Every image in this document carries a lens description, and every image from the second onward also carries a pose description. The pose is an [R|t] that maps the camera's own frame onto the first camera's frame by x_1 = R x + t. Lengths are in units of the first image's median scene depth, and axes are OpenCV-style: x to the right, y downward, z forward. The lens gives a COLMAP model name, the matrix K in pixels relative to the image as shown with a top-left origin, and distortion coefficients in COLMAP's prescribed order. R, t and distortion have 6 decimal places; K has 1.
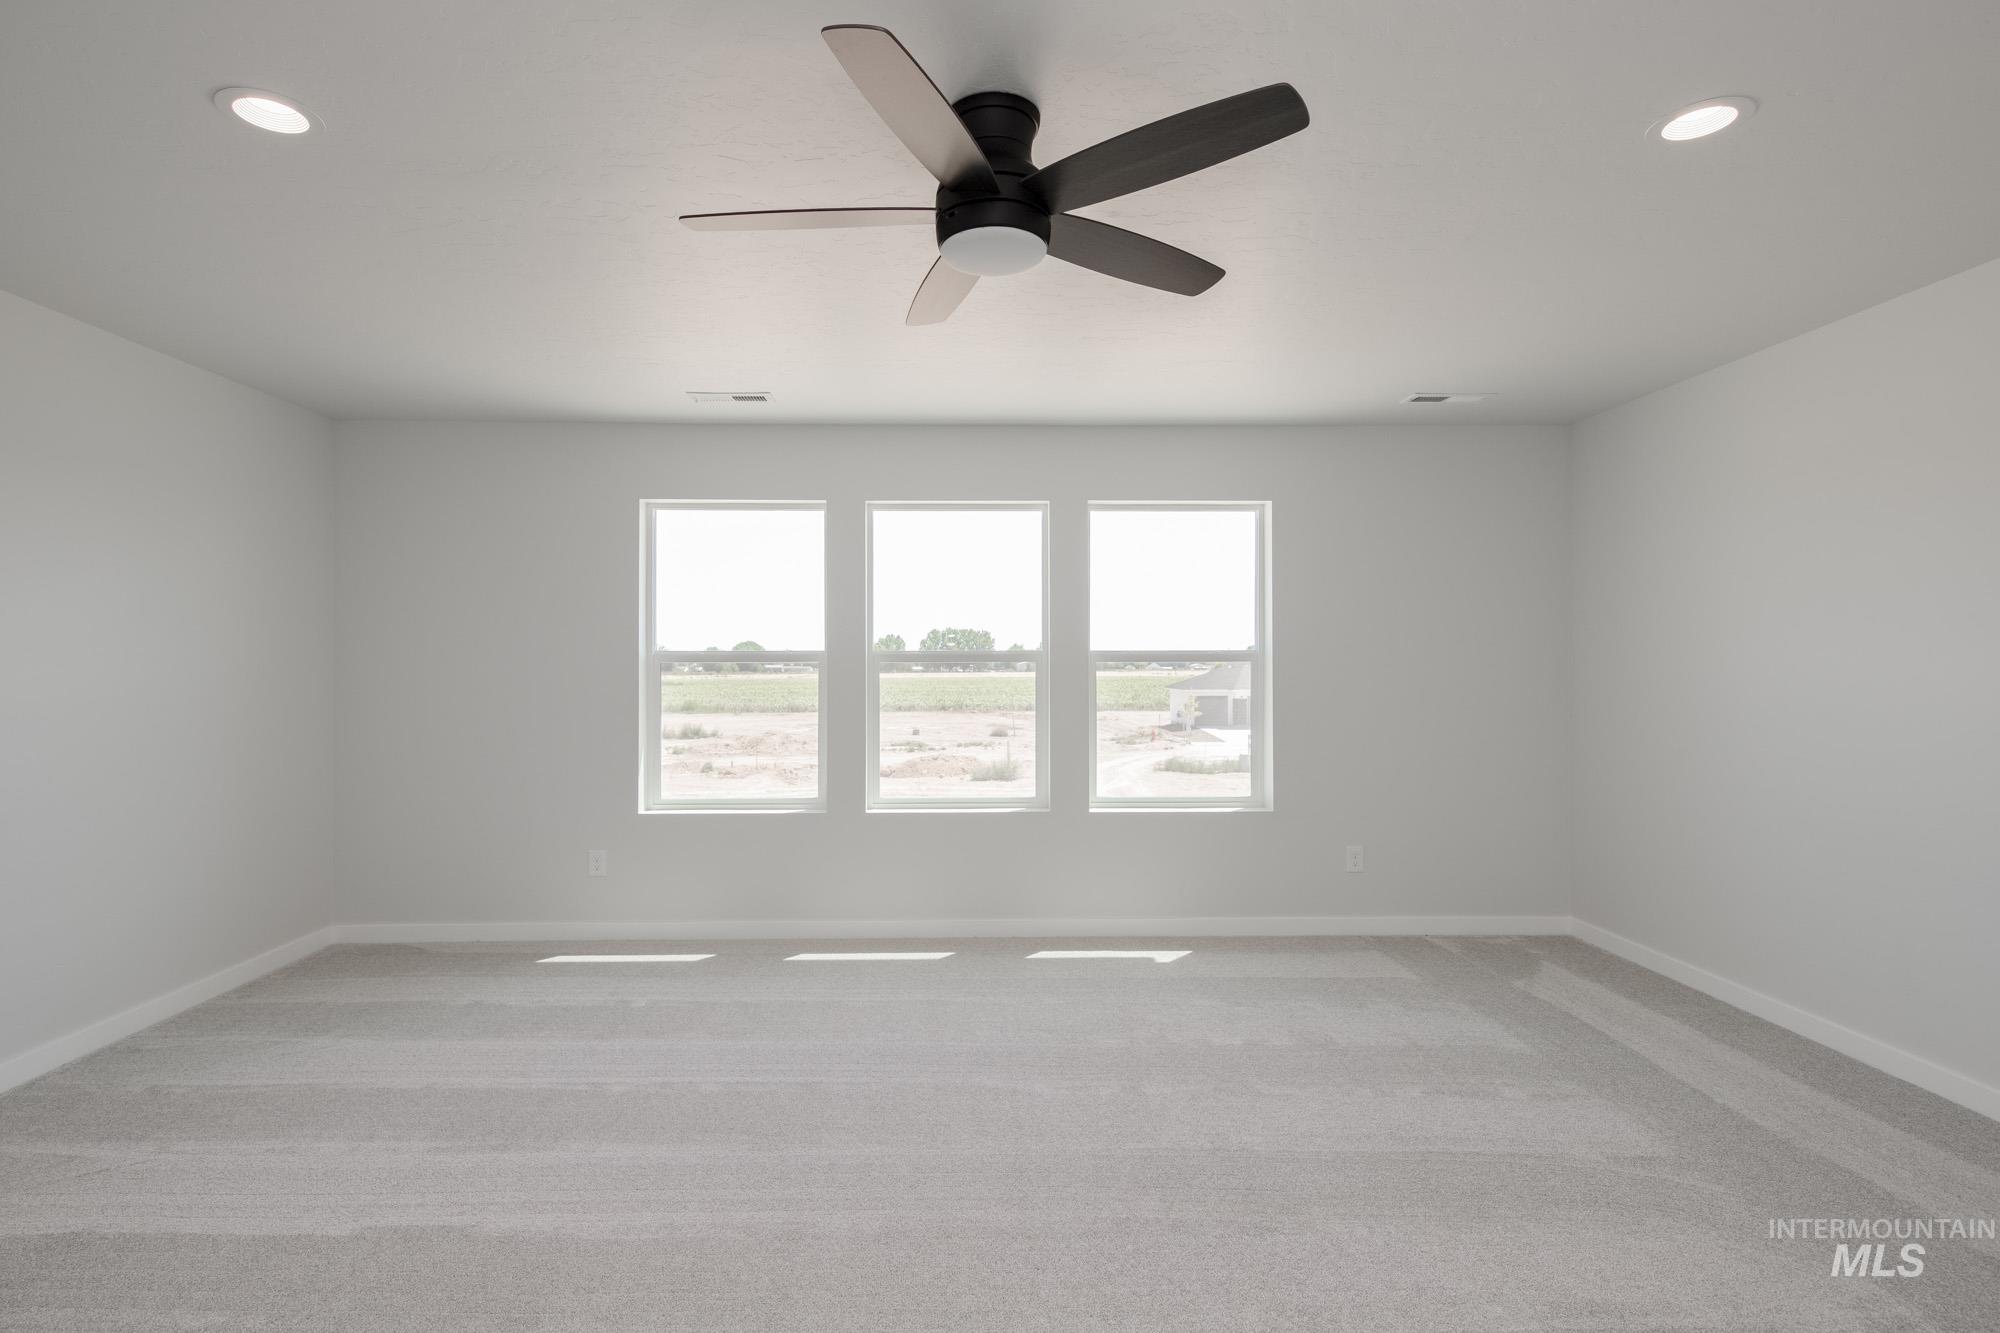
lens RADIAL K [[958.1, 0, 1004.5], [0, 958.1, 663.7], [0, 0, 1]] dist [0.012909, -0.002504]
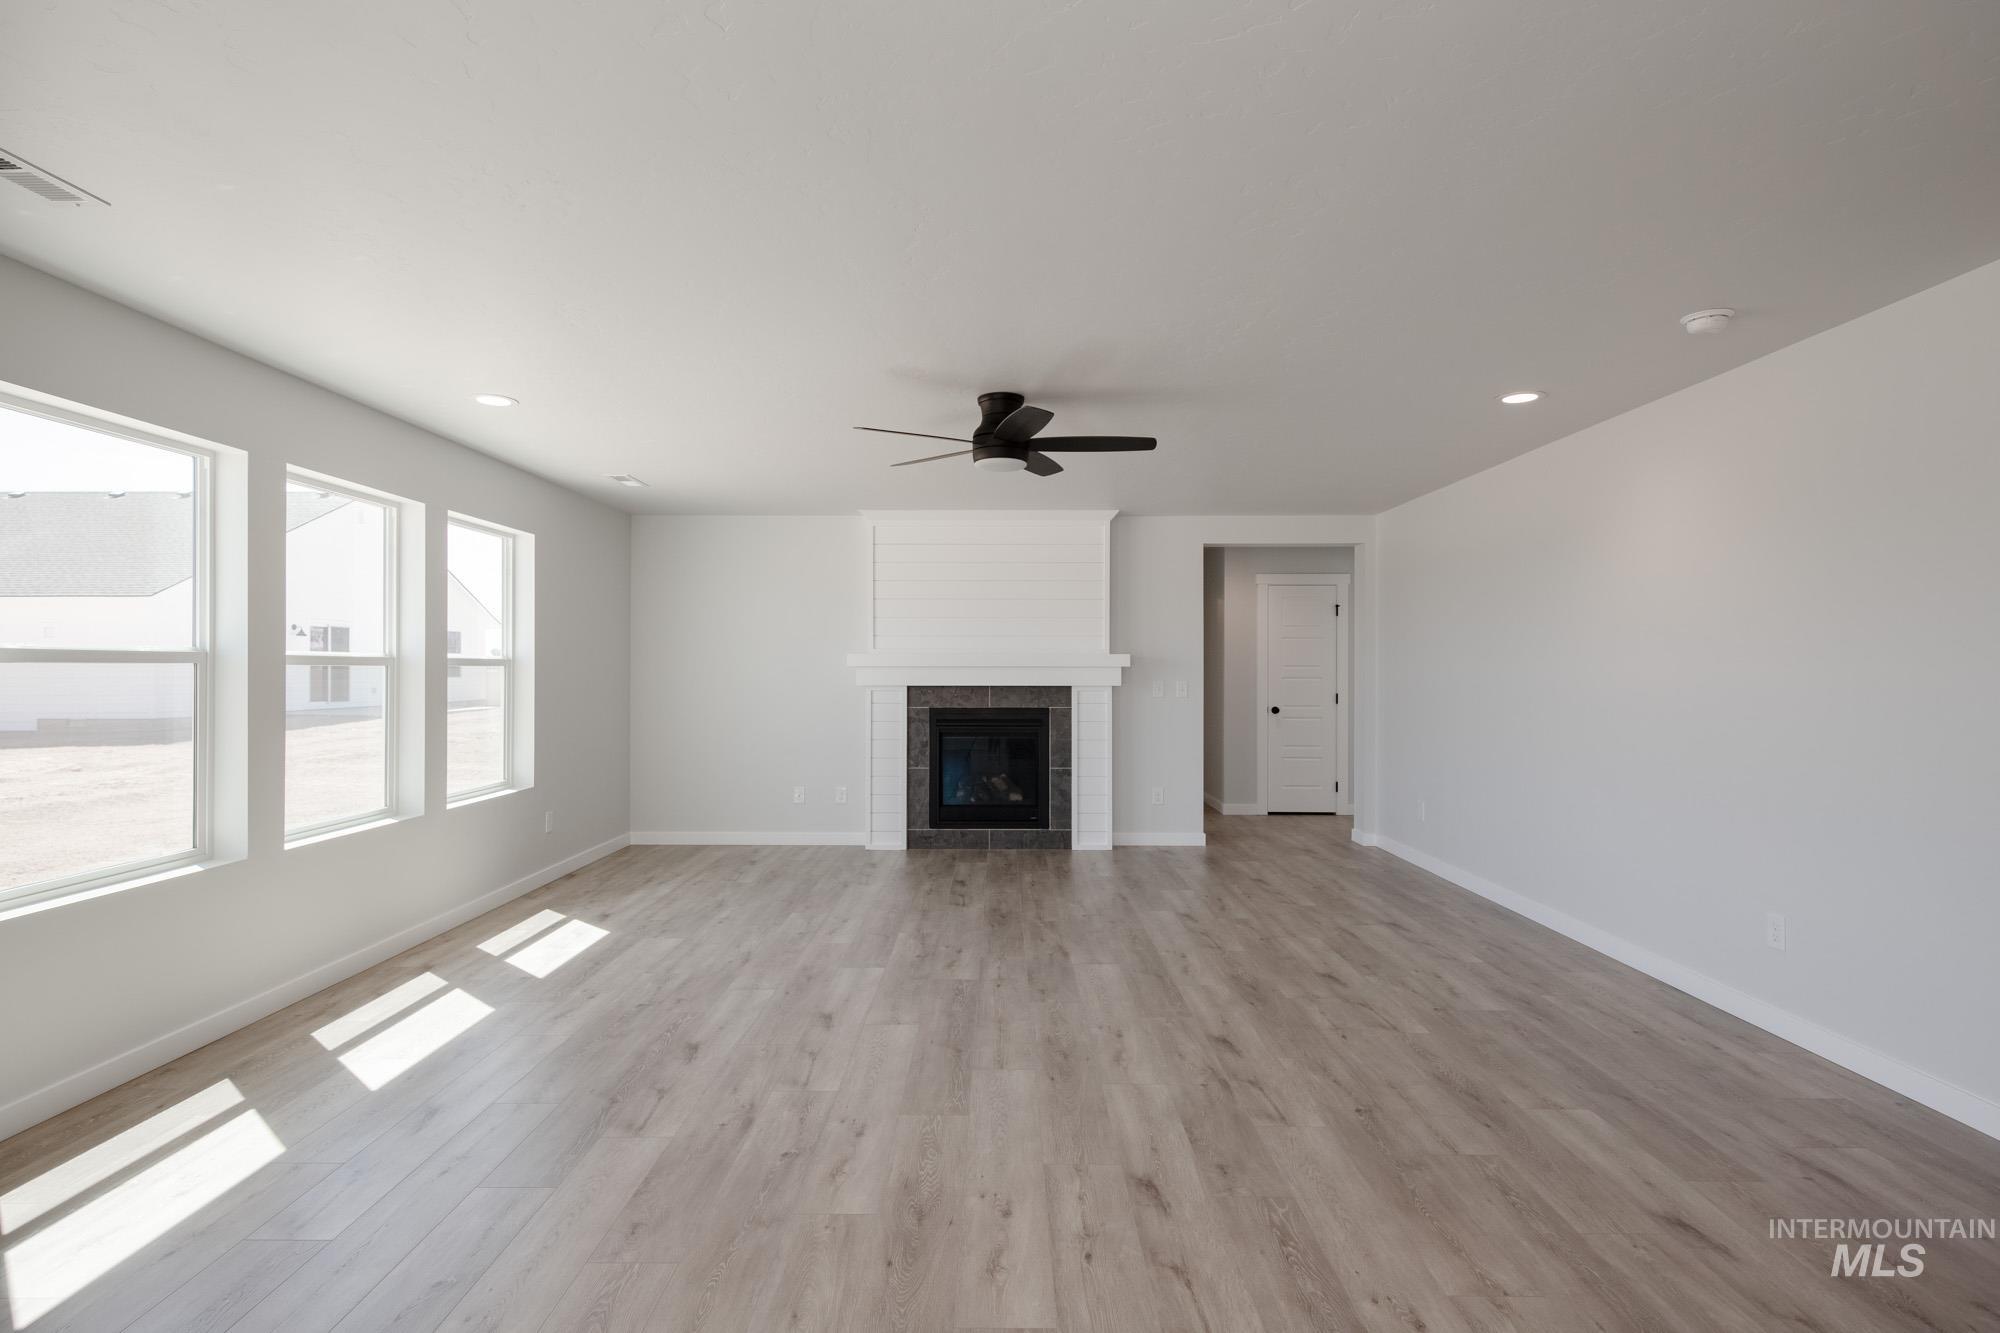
lens RADIAL K [[958.1, 0, 988.9], [0, 958.1, 664.2], [0, 0, 1]] dist [0.012909, -0.002504]
pose [[-0.041673, 0.011583, 0.999064, -0.944821], [-0.007028, 0.999905, -0.011886, 0.004823], [-0.999107, -0.007516, -0.041587, 0.443716]]
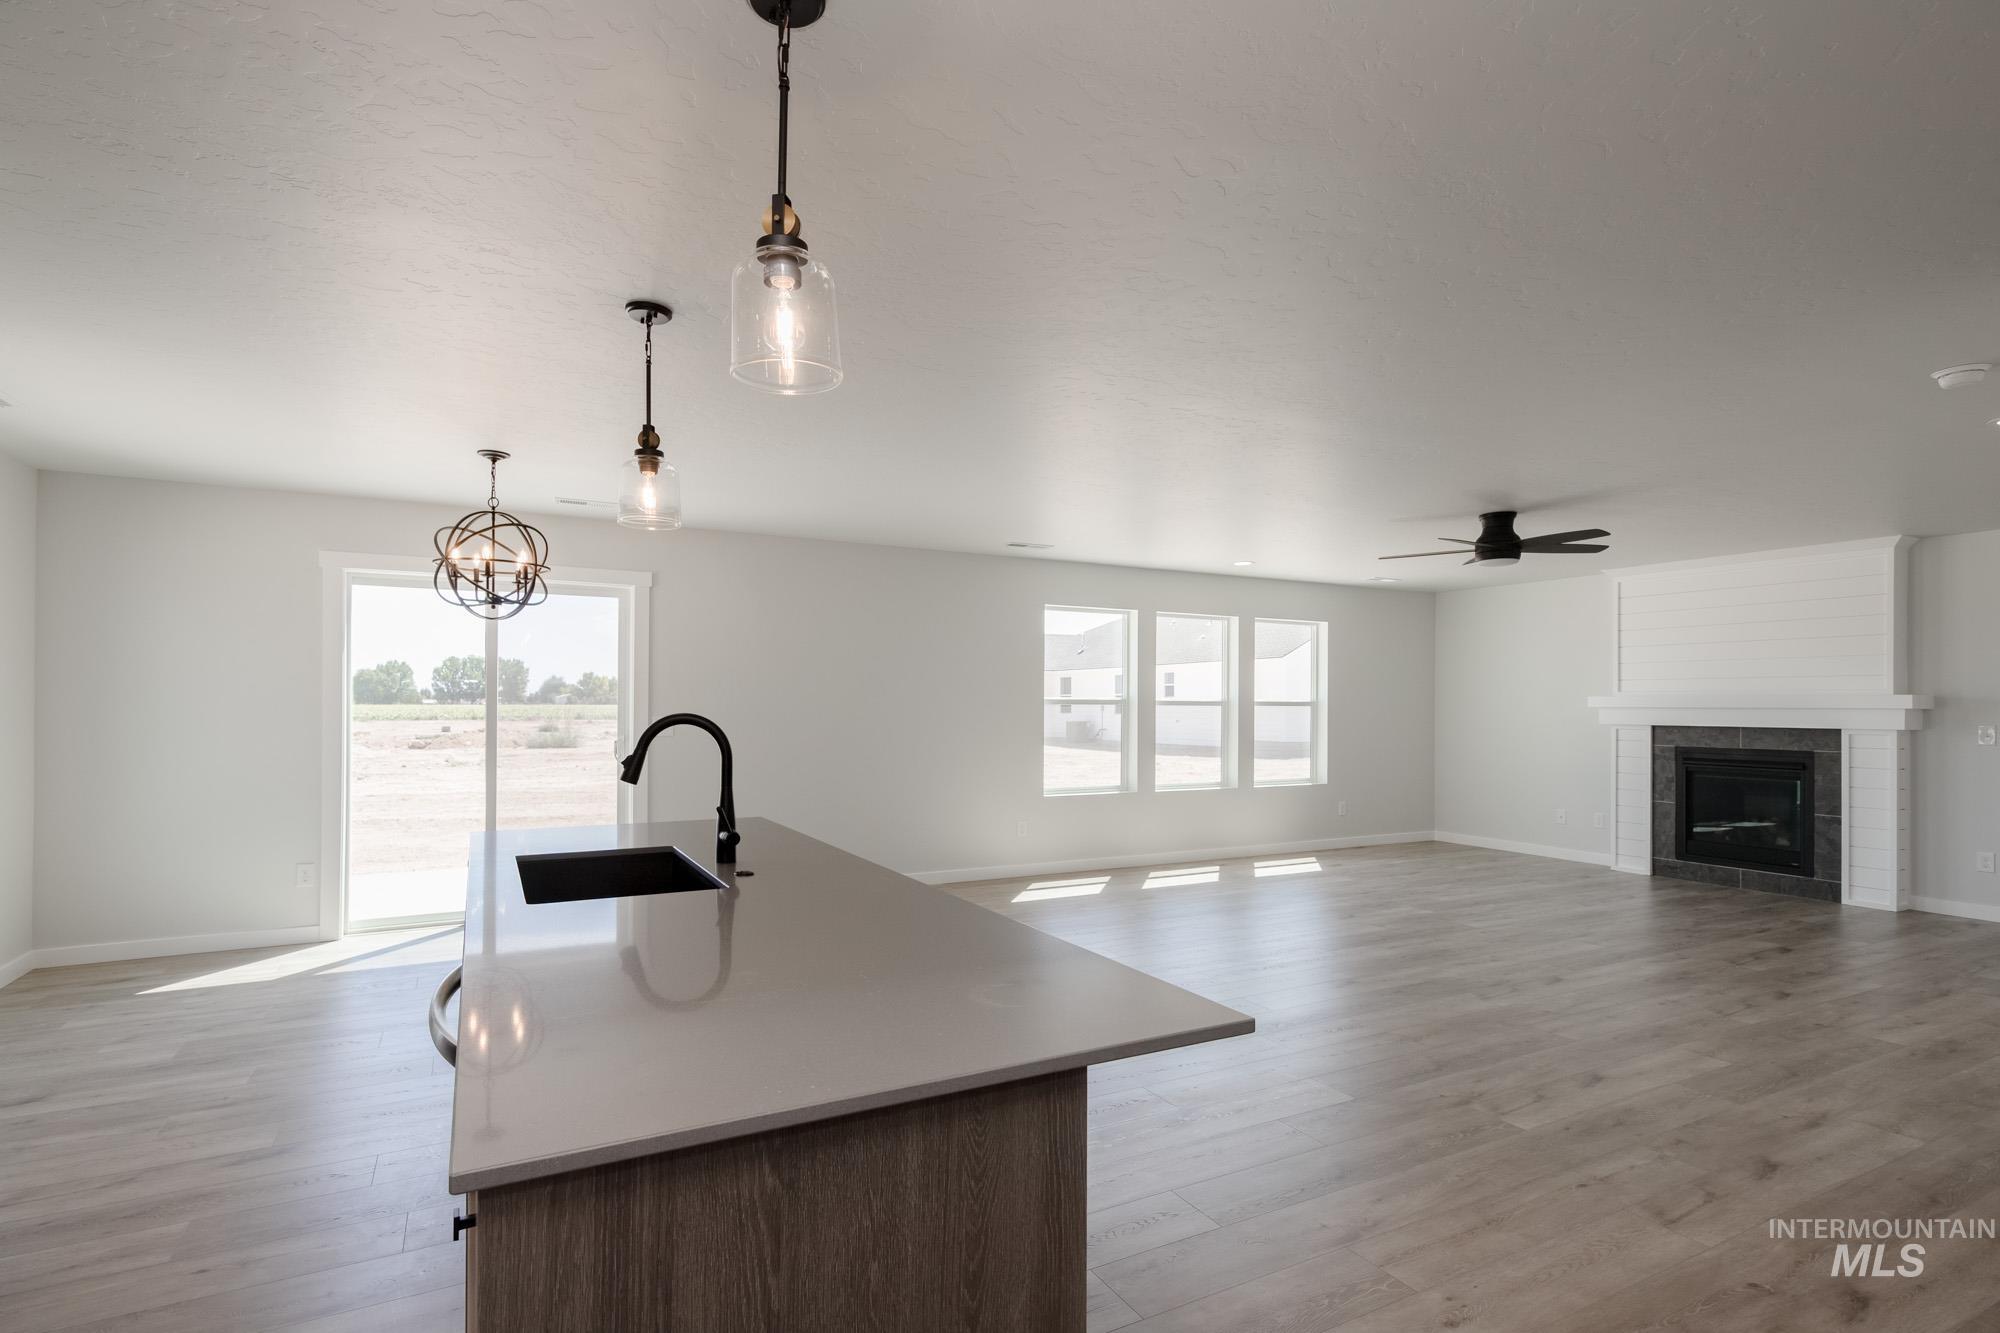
lens RADIAL K [[958.1, 0, 998.5], [0, 958.1, 703.7], [0, 0, 1]] dist [0.012909, -0.002504]
pose [[0.856273, 0.012629, 0.516370, -1.235405], [-0.014931, 0.999888, 0.000305, 0.001195], [-0.516308, -0.007971, 0.856366, -0.302983]]
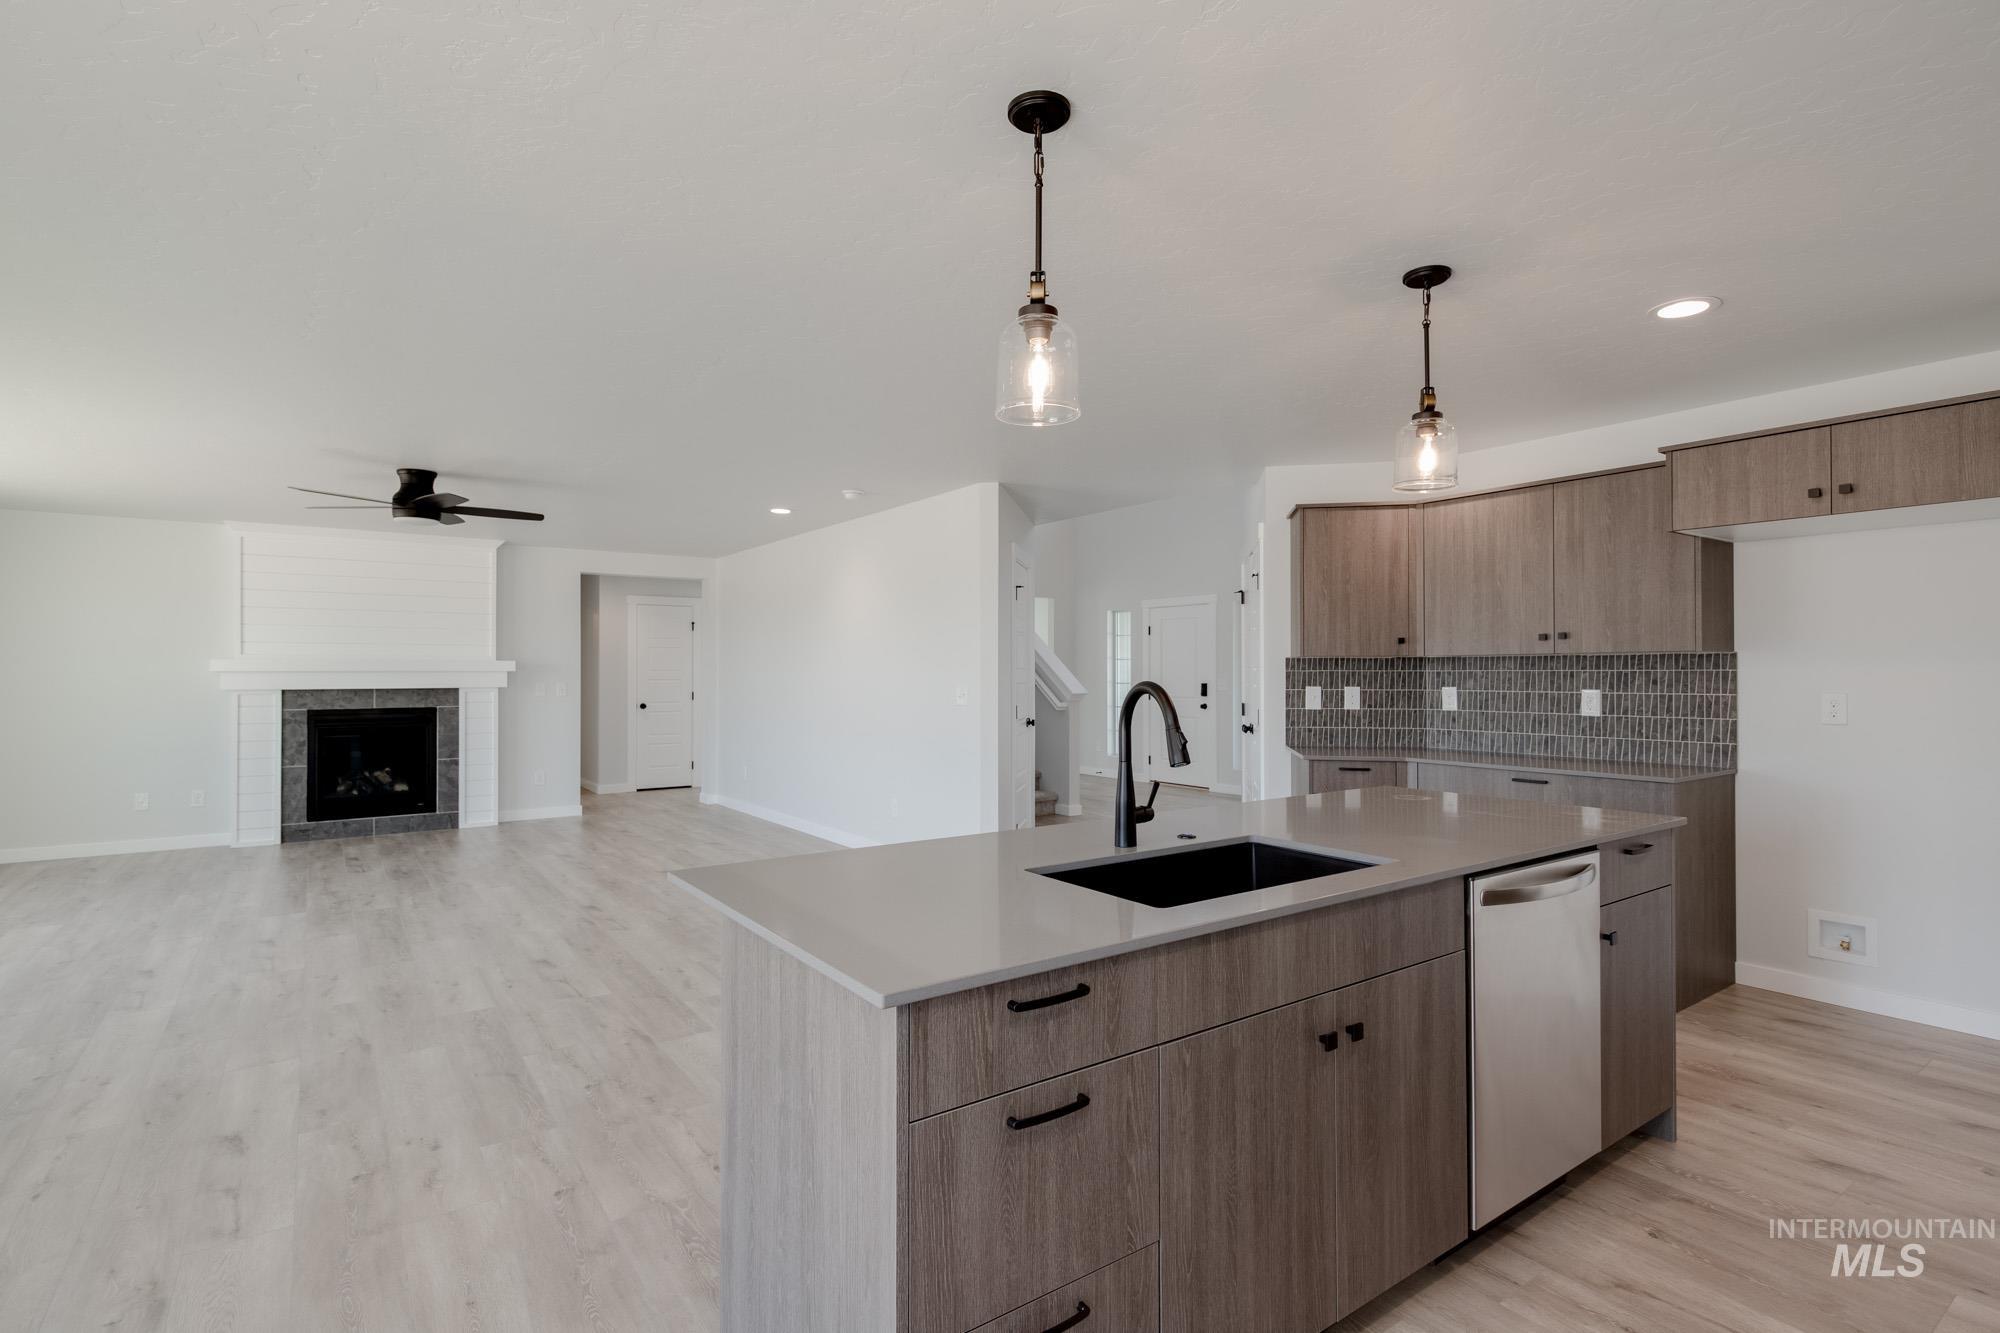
lens RADIAL K [[958.1, 0, 997.3], [0, 958.1, 667.9], [0, 0, 1]] dist [0.012909, -0.002504]
pose [[-0.620034, 0.011208, 0.784495, -1.422445], [0.000989, 0.999908, -0.013504, 0.008431], [-0.784574, -0.007597, -0.619988, 0.565935]]
